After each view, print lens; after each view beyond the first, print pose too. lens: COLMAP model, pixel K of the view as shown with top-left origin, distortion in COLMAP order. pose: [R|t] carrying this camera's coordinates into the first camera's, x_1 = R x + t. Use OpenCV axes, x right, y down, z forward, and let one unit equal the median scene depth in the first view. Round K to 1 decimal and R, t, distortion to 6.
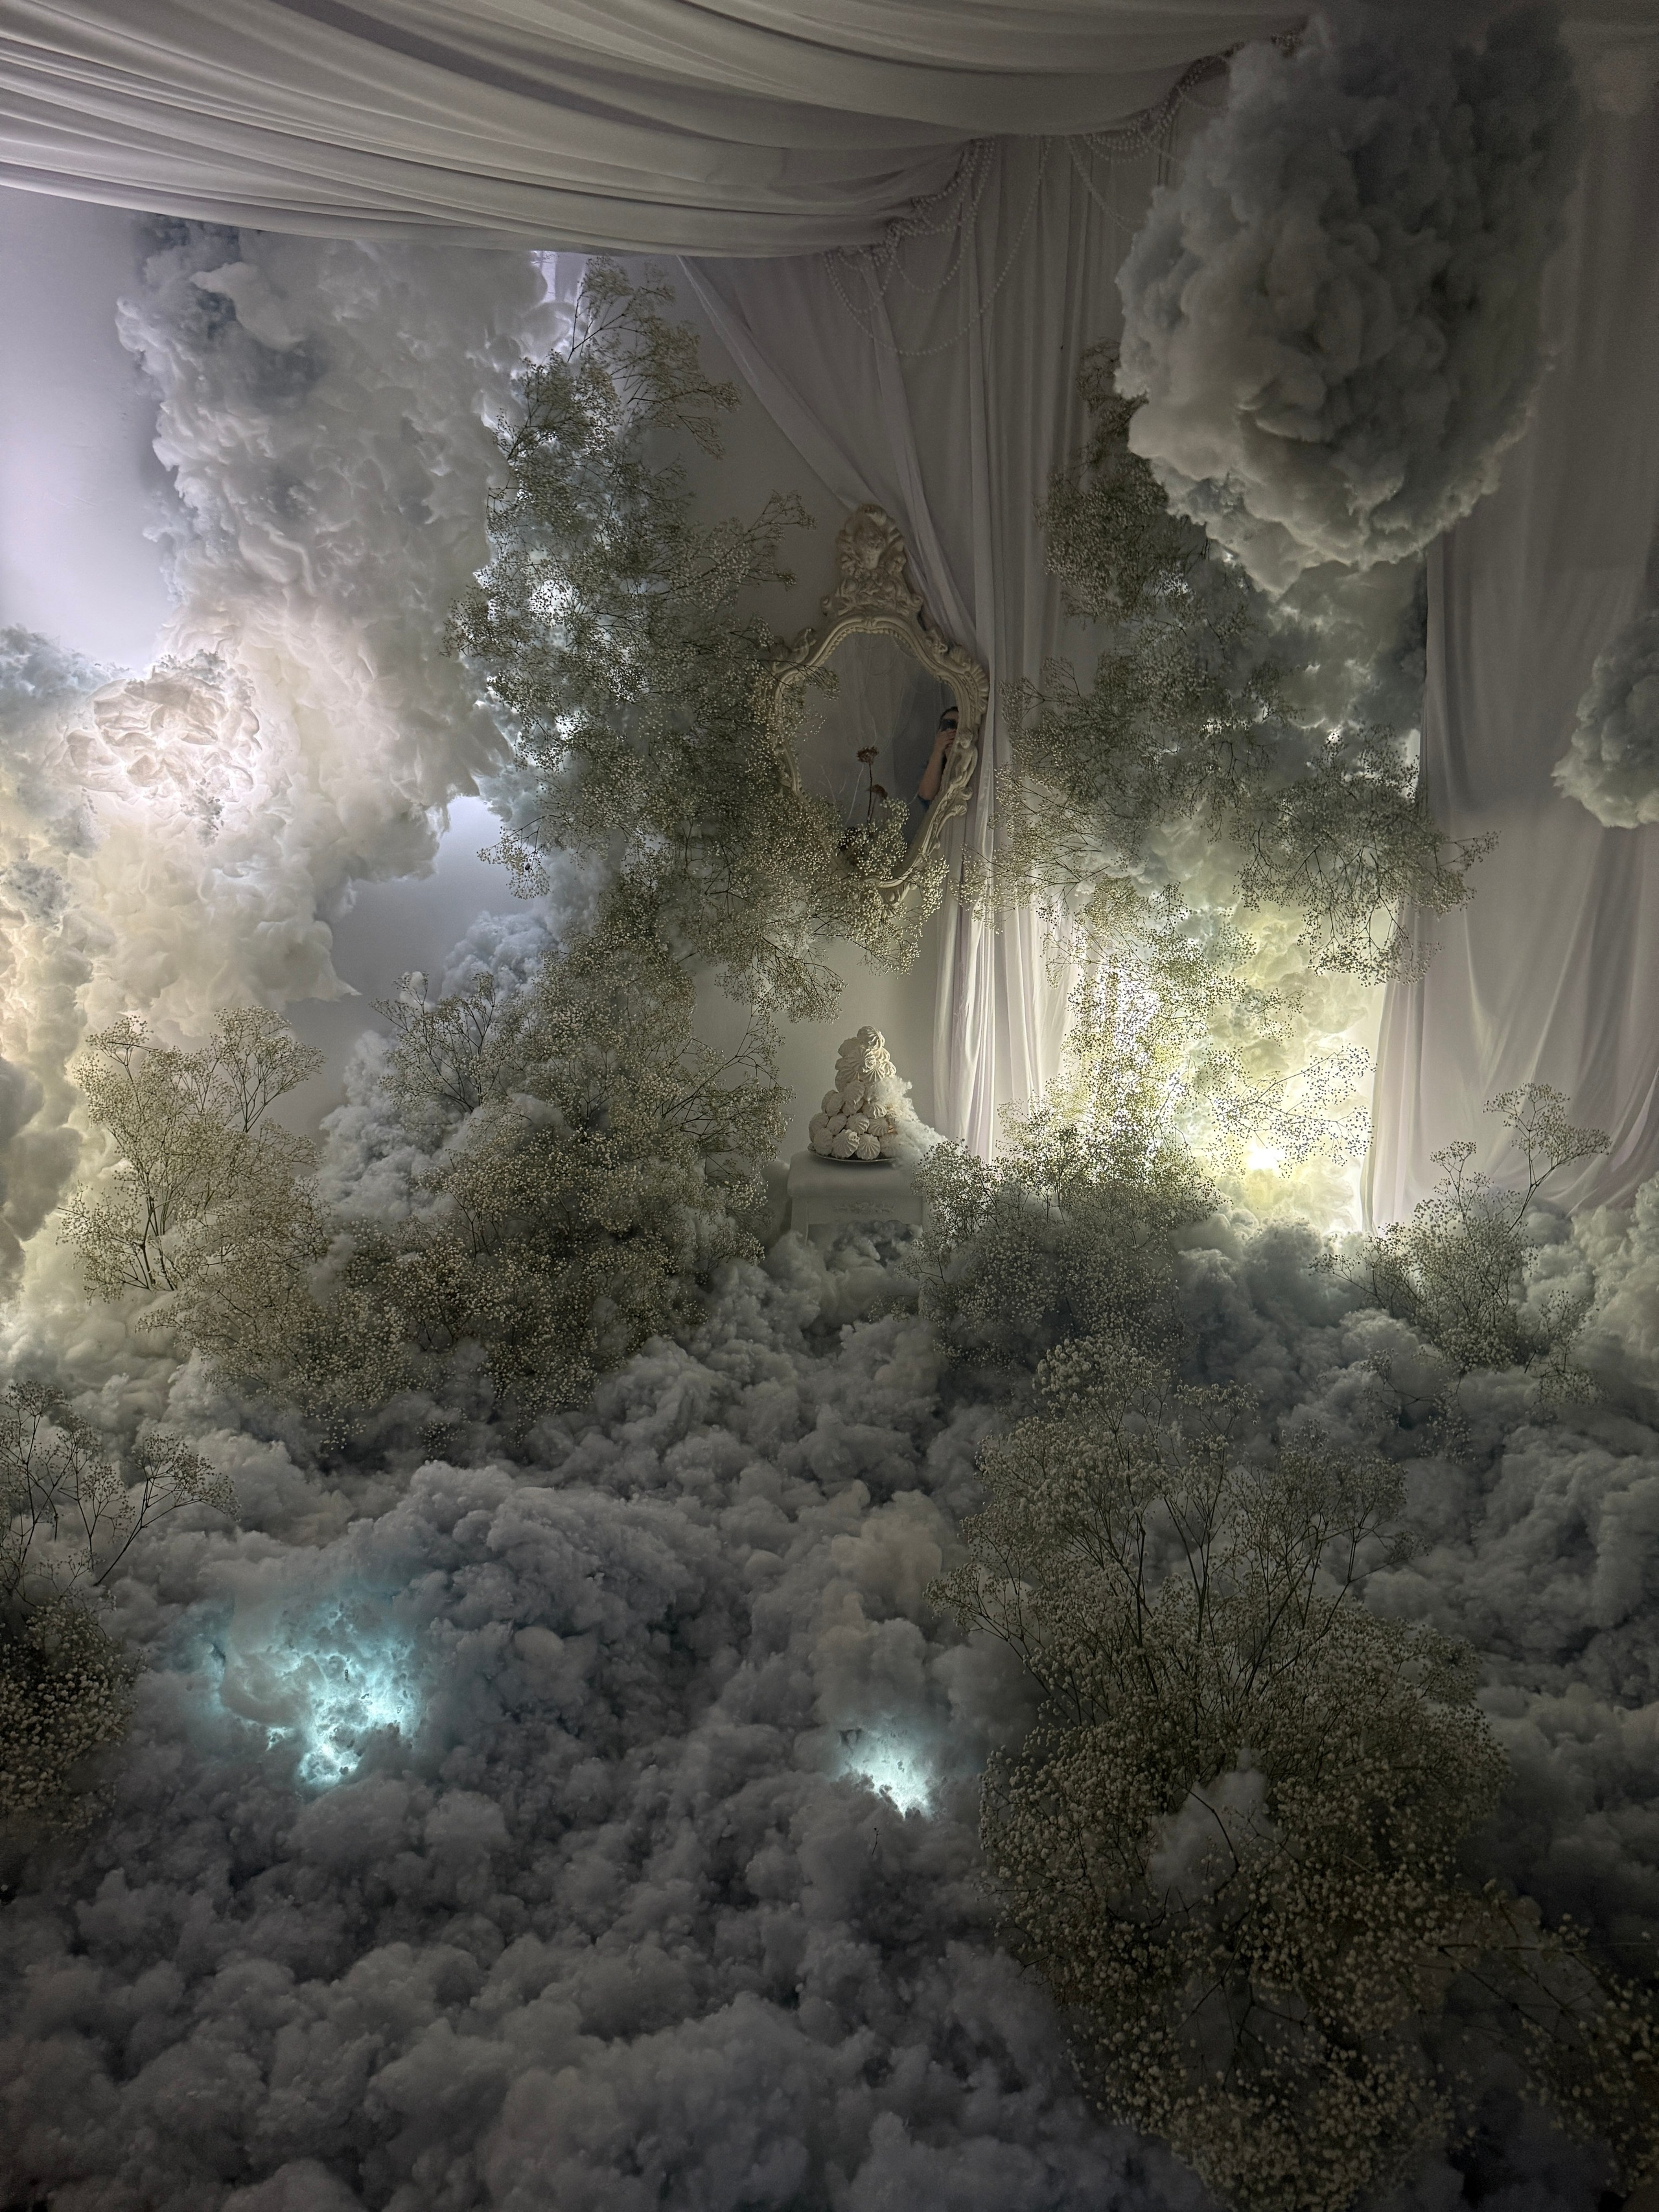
lens RADIAL K [[1533.9, 0, 835.4], [0, 1533.9, 1114.8], [0, 0, 1]] dist [0.060304, -0.093493]
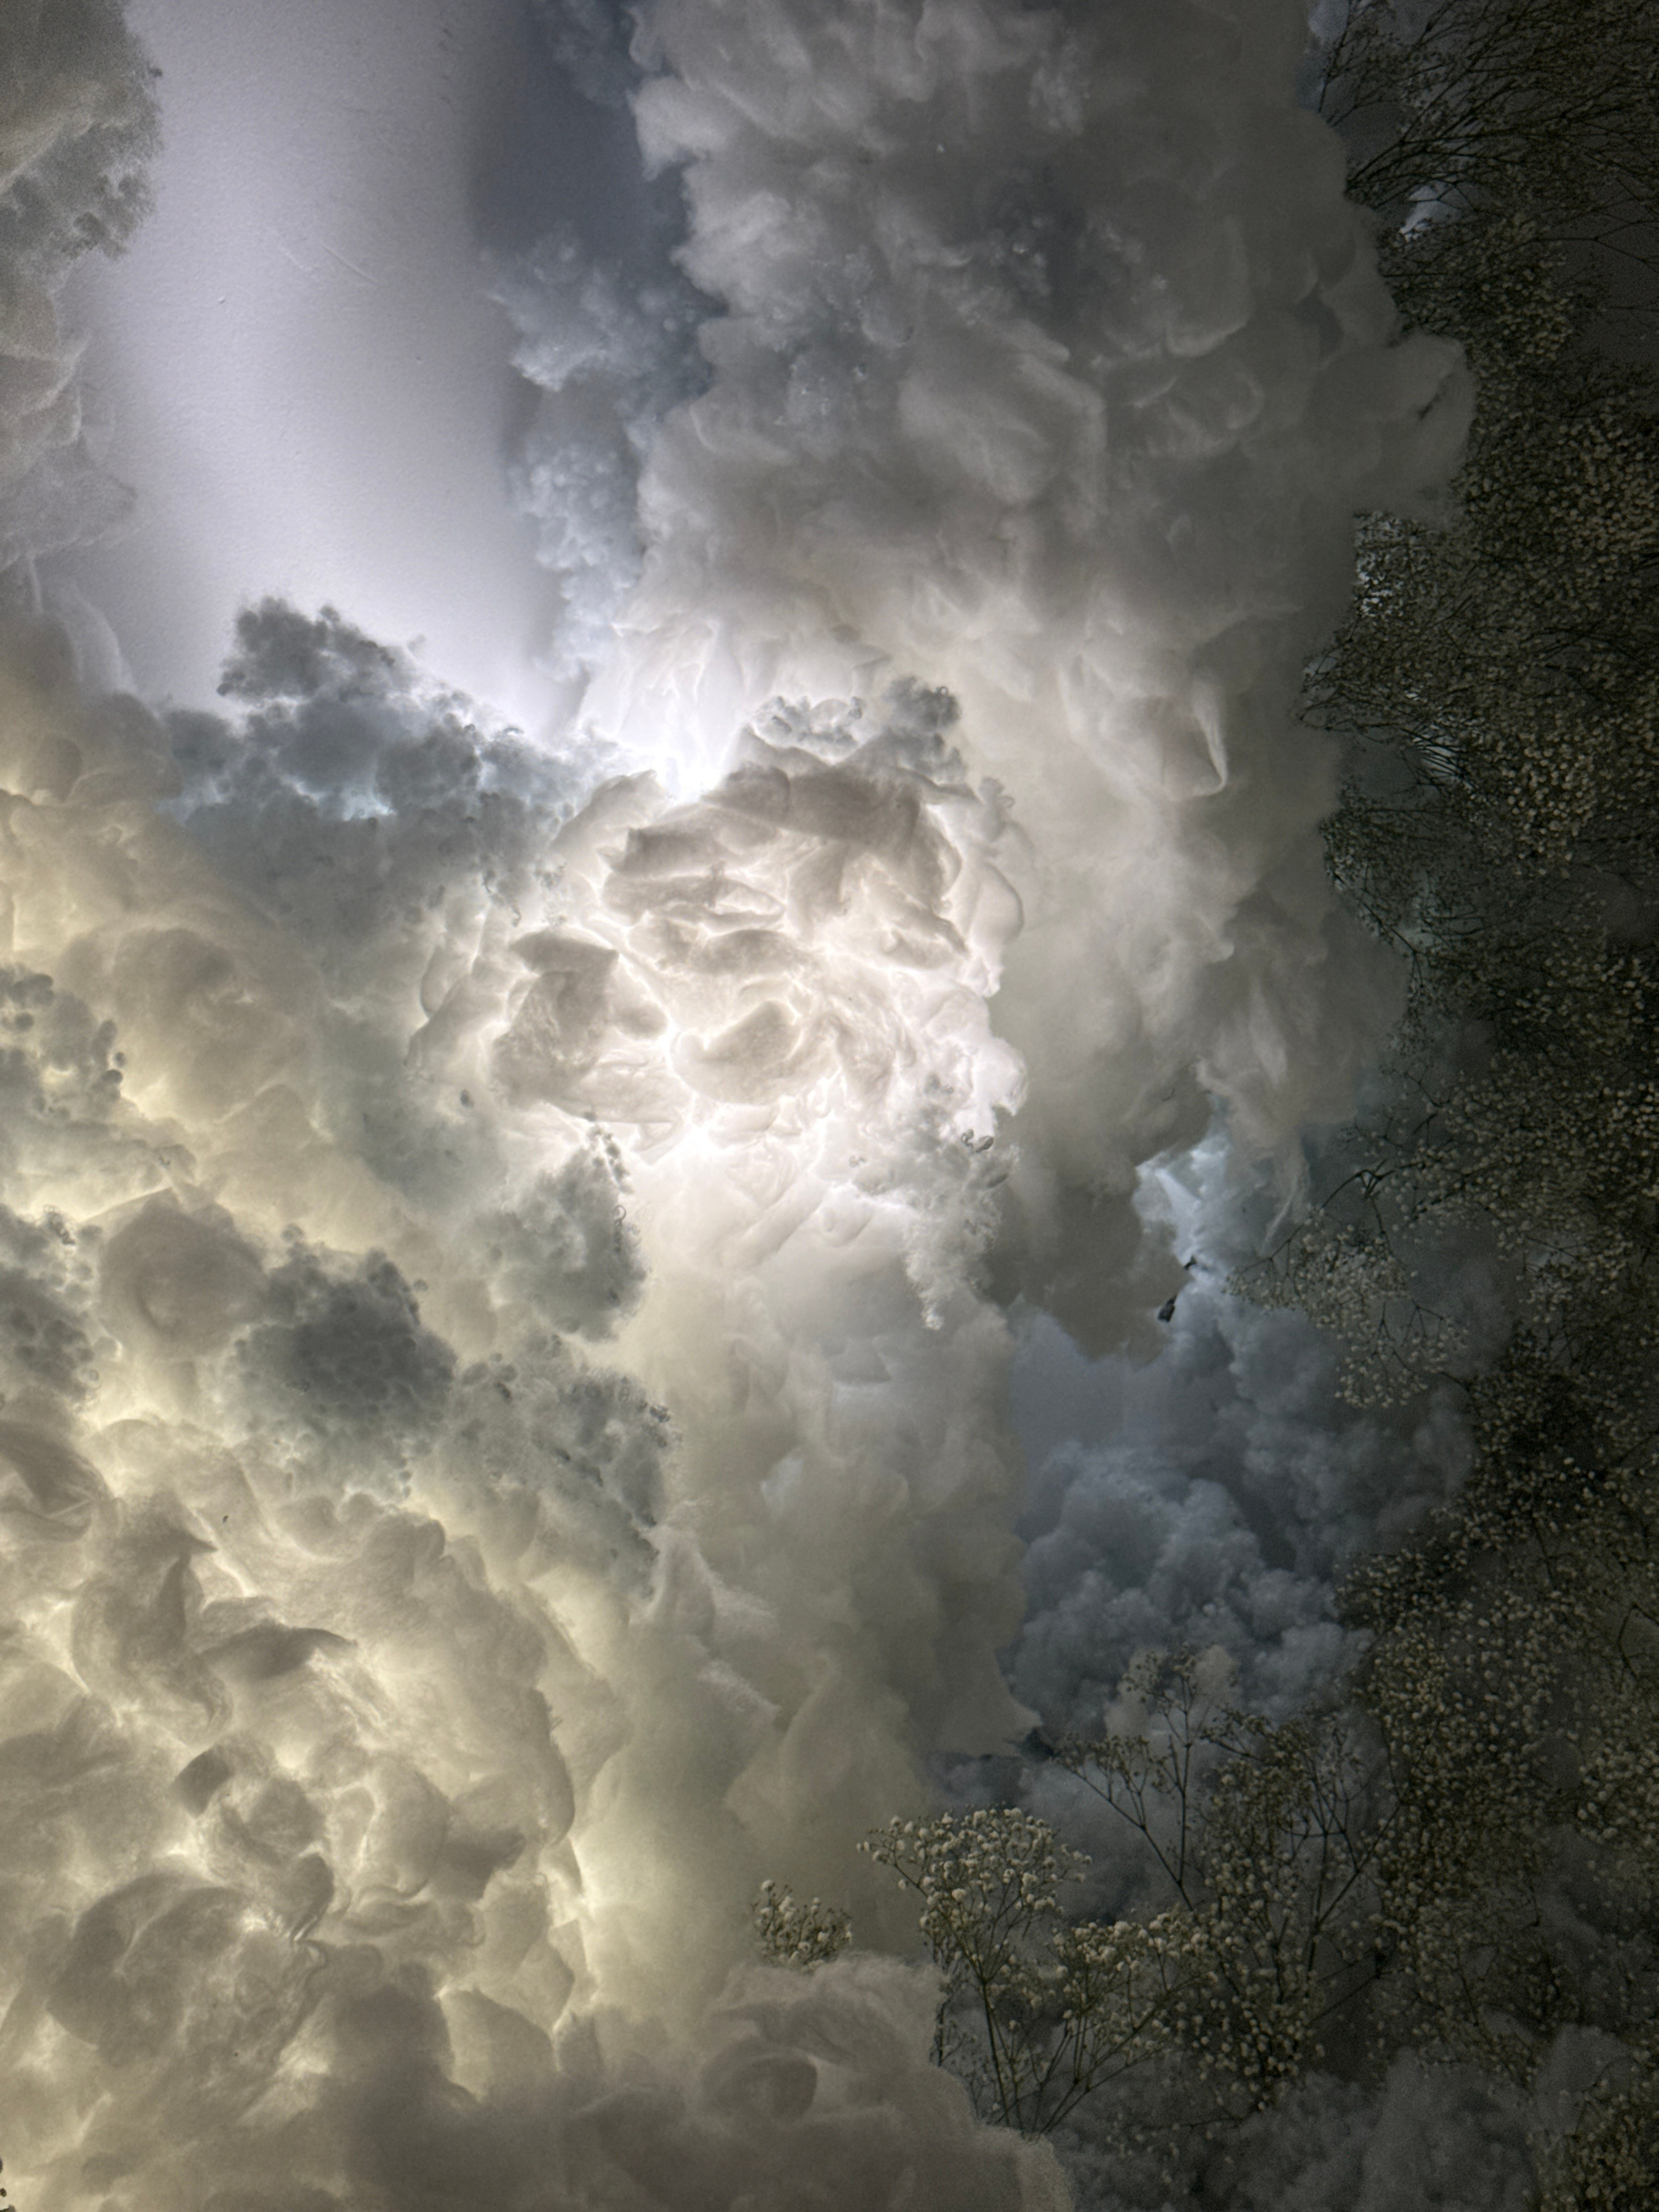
lens RADIAL K [[3061.1, 0, 830.5], [0, 3061.1, 1103.4], [0, 0, 1]] dist [0.092146, 0.000000]
pose [[0.986721, -0.017463, 0.161481, -0.526723], [0.051846, 0.976055, -0.211253, -0.083087], [-0.153926, 0.216820, 0.964000, 0.413512]]
